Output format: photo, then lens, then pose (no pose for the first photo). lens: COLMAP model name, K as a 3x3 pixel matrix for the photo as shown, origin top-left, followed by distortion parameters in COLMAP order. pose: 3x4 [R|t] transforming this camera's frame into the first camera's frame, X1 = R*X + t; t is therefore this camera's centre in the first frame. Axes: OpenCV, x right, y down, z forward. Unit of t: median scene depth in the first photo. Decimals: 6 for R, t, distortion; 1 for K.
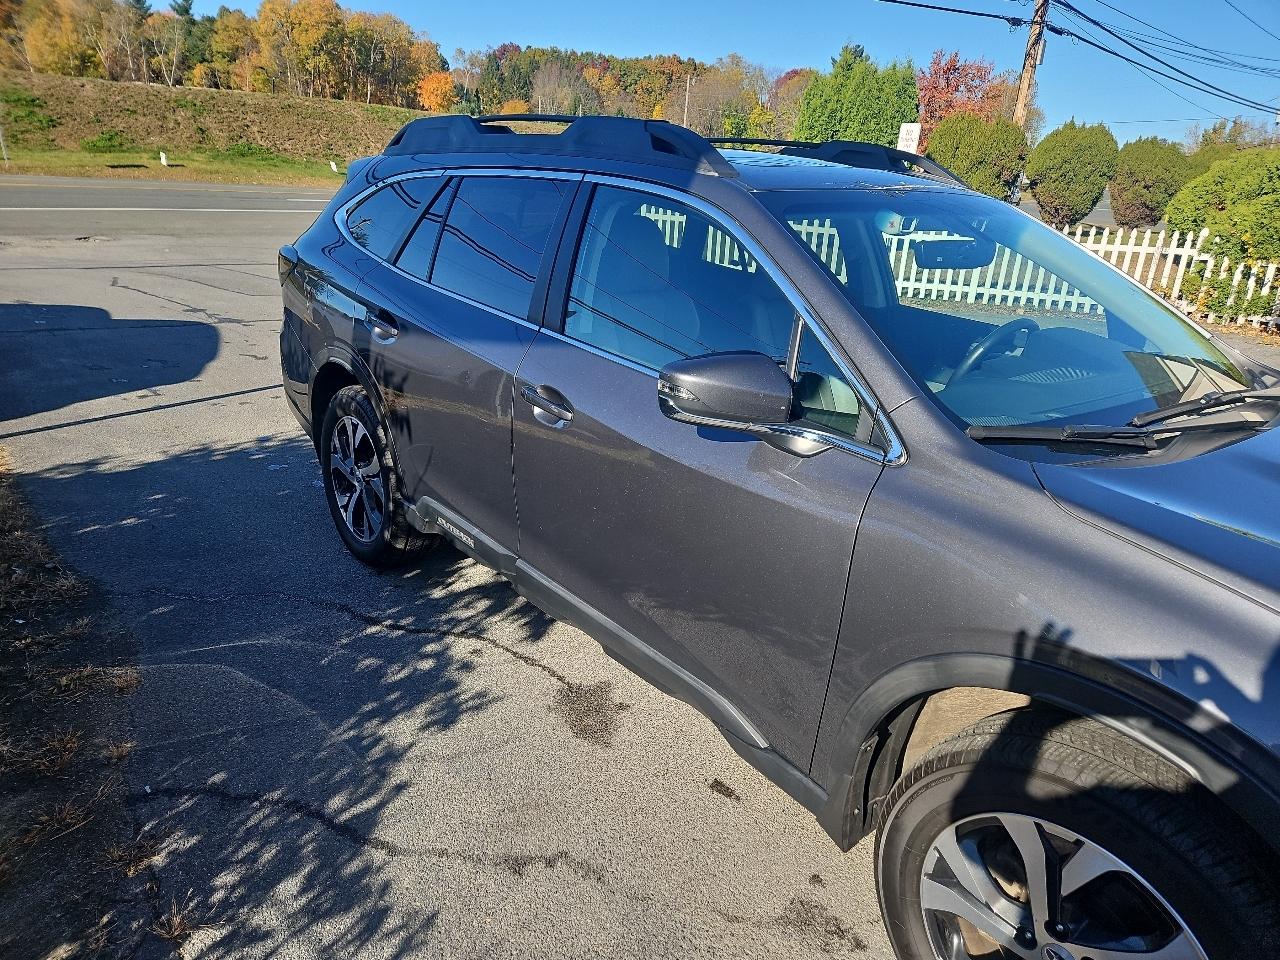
lens RADIAL K [[889.7, 0, 640.4], [0, 889.7, 489.6], [0, 0, 1]] dist [0.090294, -0.079255]
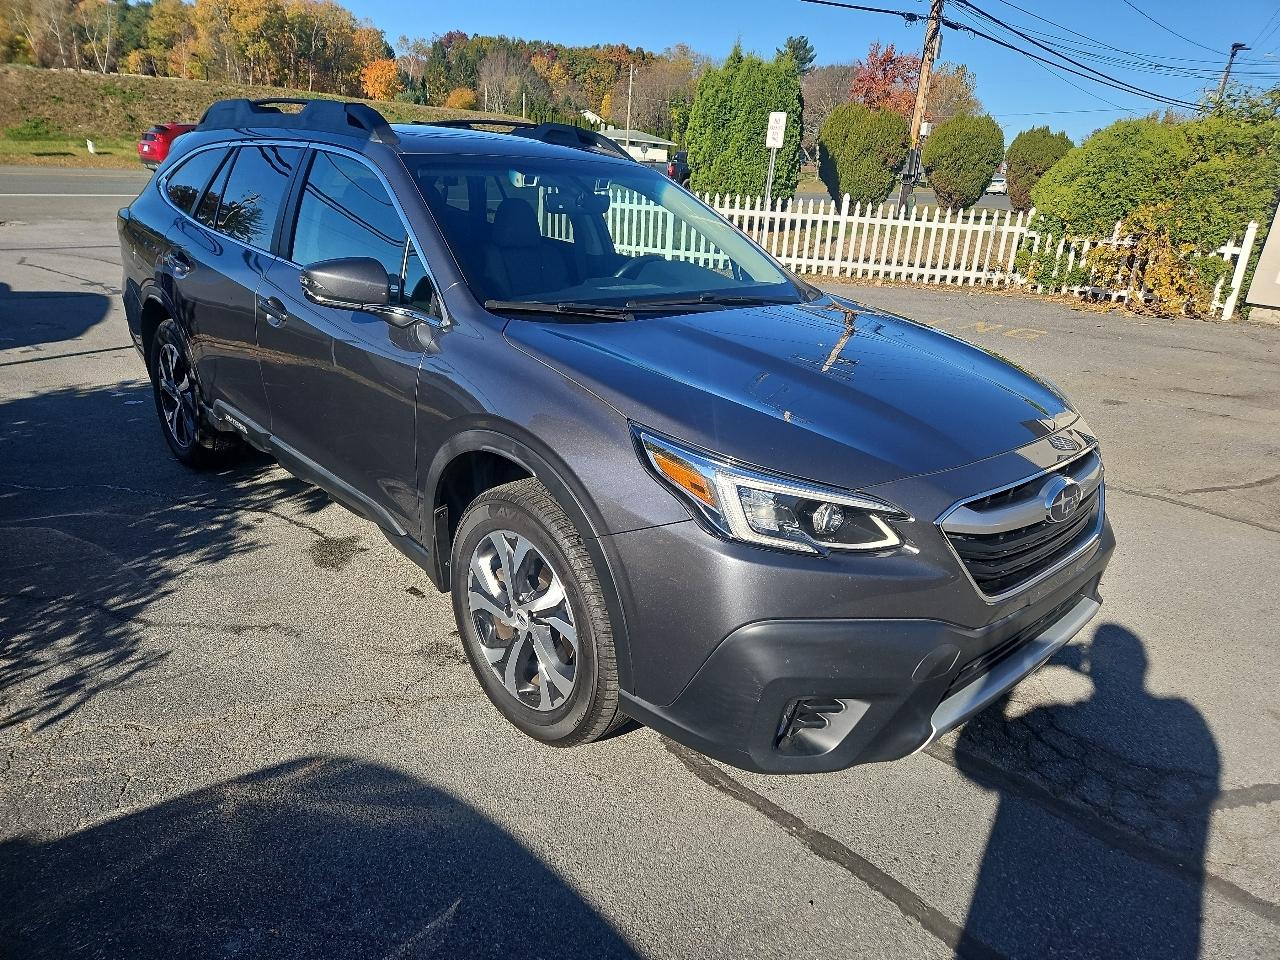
lens RADIAL K [[888.7, 0, 640.0], [0, 888.7, 480.0], [0, 0, 1]] dist [0.079982, -0.064871]
pose [[0.998625, -0.017978, 0.049233, 0.188341], [0.017876, 0.999837, 0.002520, 0.083267], [-0.049270, -0.001637, 0.998784, -0.196033]]
